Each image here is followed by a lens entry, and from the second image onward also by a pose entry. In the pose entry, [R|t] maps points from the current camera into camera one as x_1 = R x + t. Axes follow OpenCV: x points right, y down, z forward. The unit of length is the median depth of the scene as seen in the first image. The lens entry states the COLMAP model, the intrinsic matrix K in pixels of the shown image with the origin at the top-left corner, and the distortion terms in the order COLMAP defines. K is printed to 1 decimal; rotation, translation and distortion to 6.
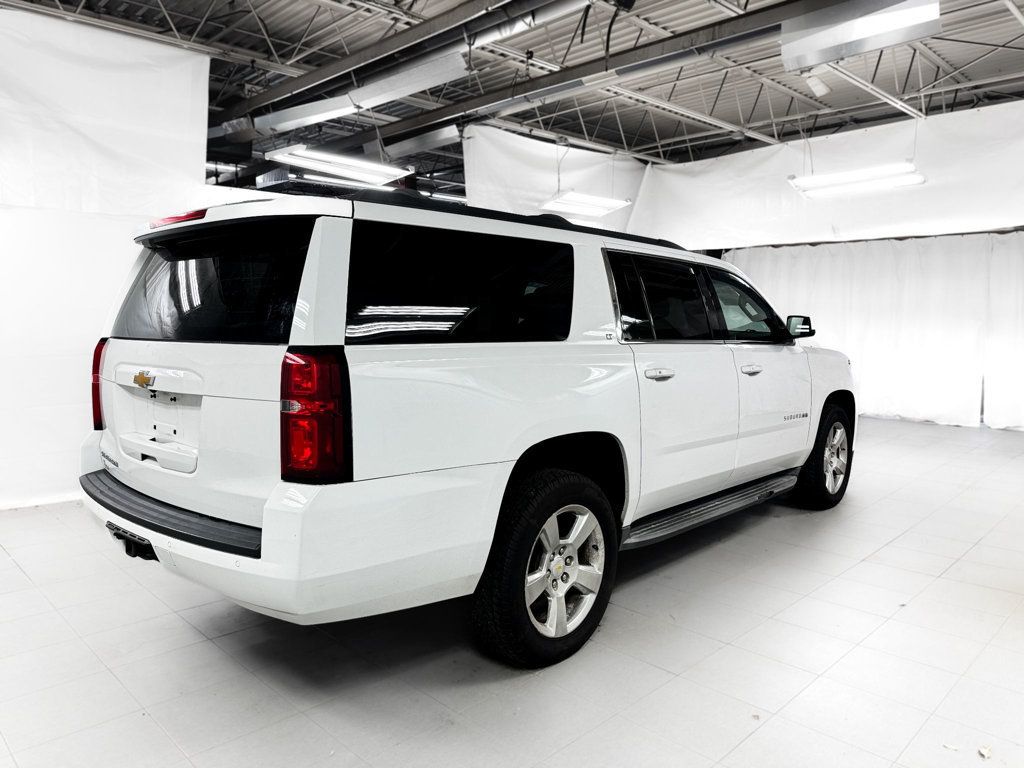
lens RADIAL K [[742.2, 0, 512.0], [0, 742.2, 384.0], [0, 0, 1]] dist [0.006101, -0.002189]
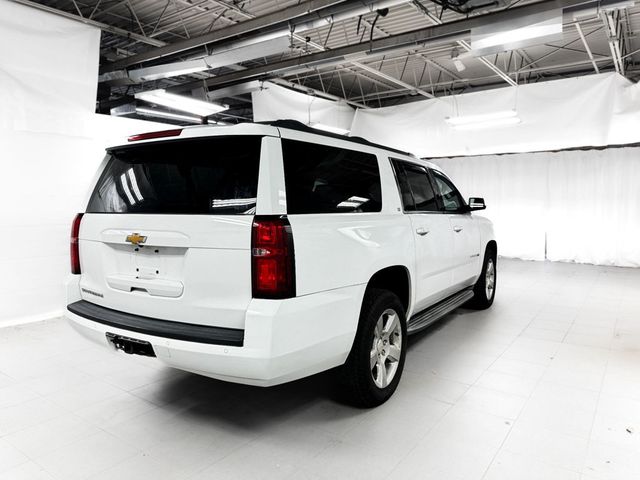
lens RADIAL K [[463.9, 0, 320.0], [0, 463.9, 240.0], [0, 0, 1]] dist [0.006101, -0.002189]
pose [[0.985864, -0.020171, 0.166328, -0.147371], [0.021462, 0.999752, -0.005968, 0.005687], [-0.166166, 0.009453, 0.986052, -0.008873]]
